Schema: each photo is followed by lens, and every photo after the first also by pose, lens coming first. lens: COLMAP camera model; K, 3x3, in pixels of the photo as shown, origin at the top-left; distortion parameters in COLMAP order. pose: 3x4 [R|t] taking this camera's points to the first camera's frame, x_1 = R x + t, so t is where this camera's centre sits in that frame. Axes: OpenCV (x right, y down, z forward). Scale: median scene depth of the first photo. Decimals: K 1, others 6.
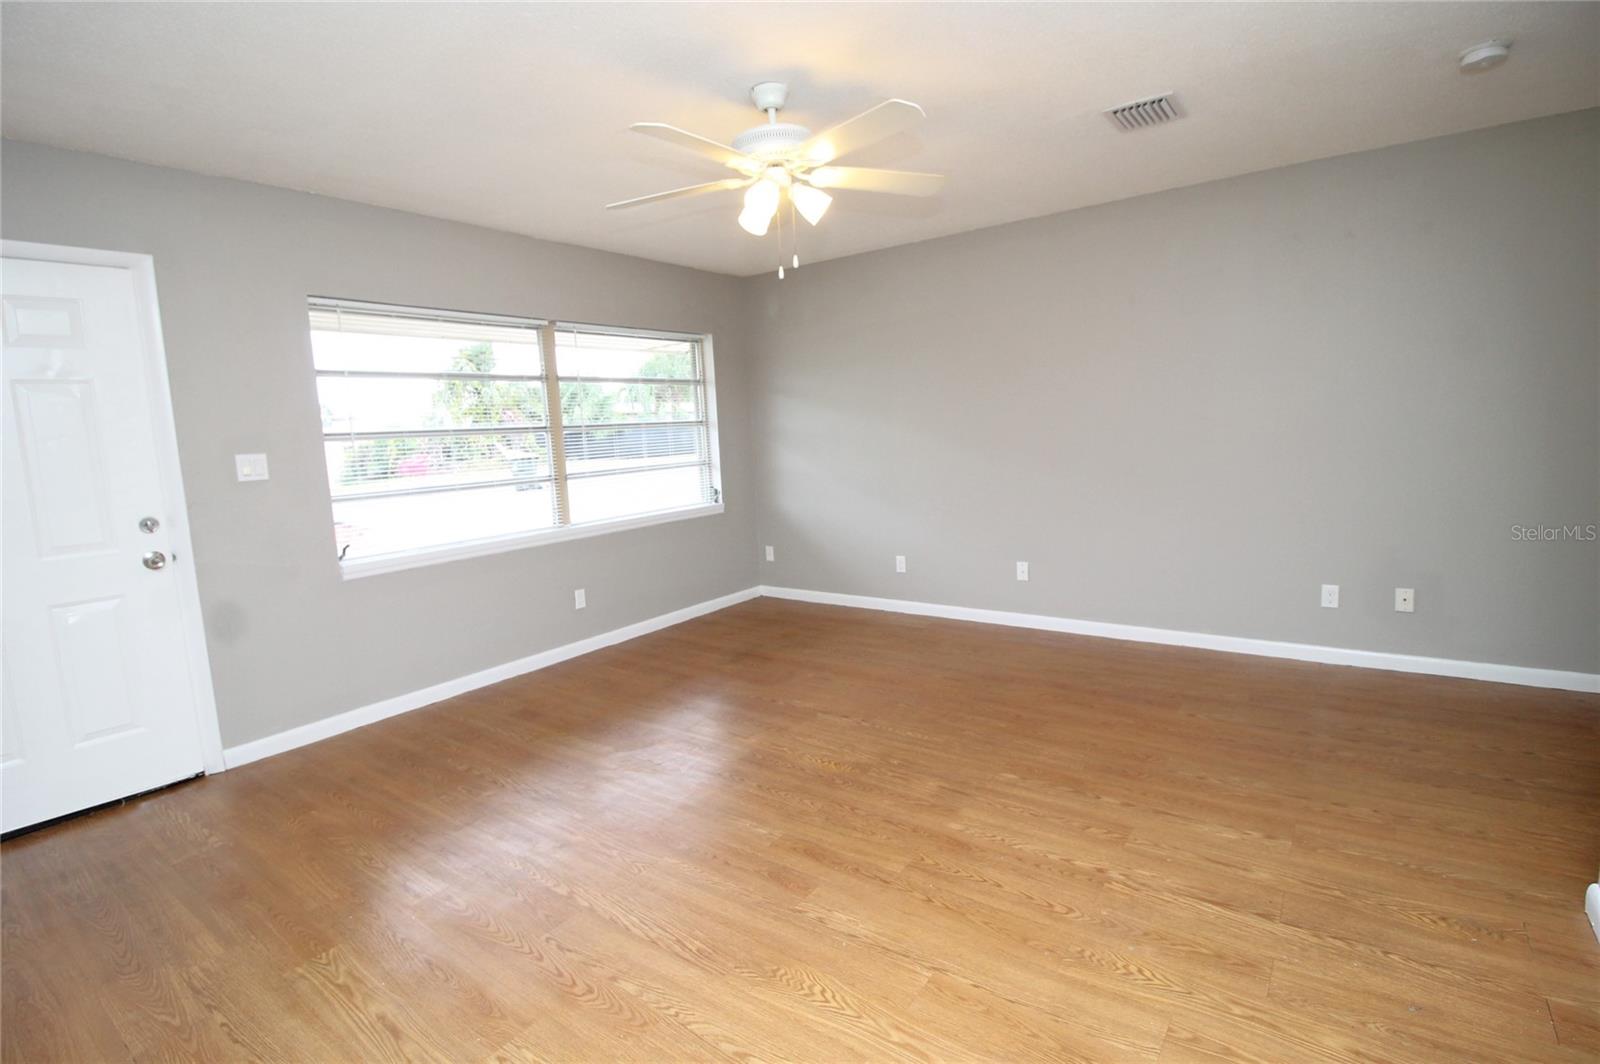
lens RADIAL K [[771.0, 0, 791.8], [0, 771.0, 533.3], [0, 0, 1]] dist [-0.003909, -0.000518]
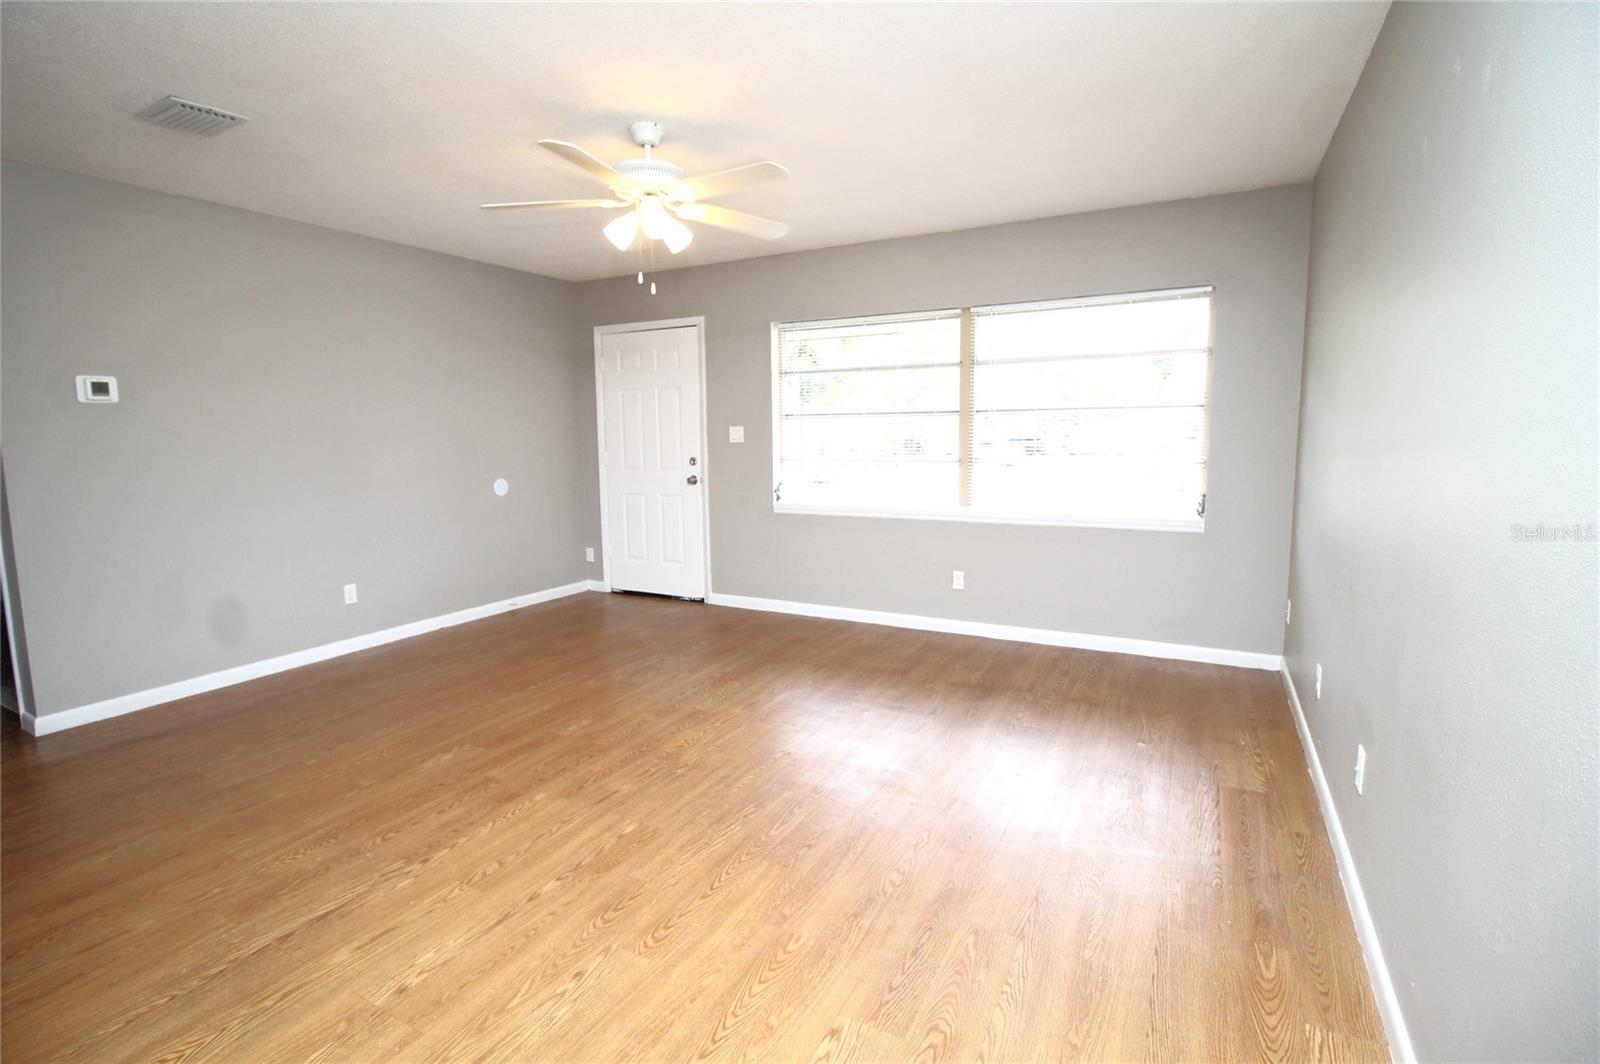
lens RADIAL K [[771.0, 0, 791.2], [0, 771.0, 527.1], [0, 0, 1]] dist [-0.003909, -0.000518]
pose [[0.121861, 0.175518, -0.976905, 1.048025], [-0.125580, 0.979057, 0.160240, -0.182307], [0.984571, 0.103152, 0.141351, 0.959350]]
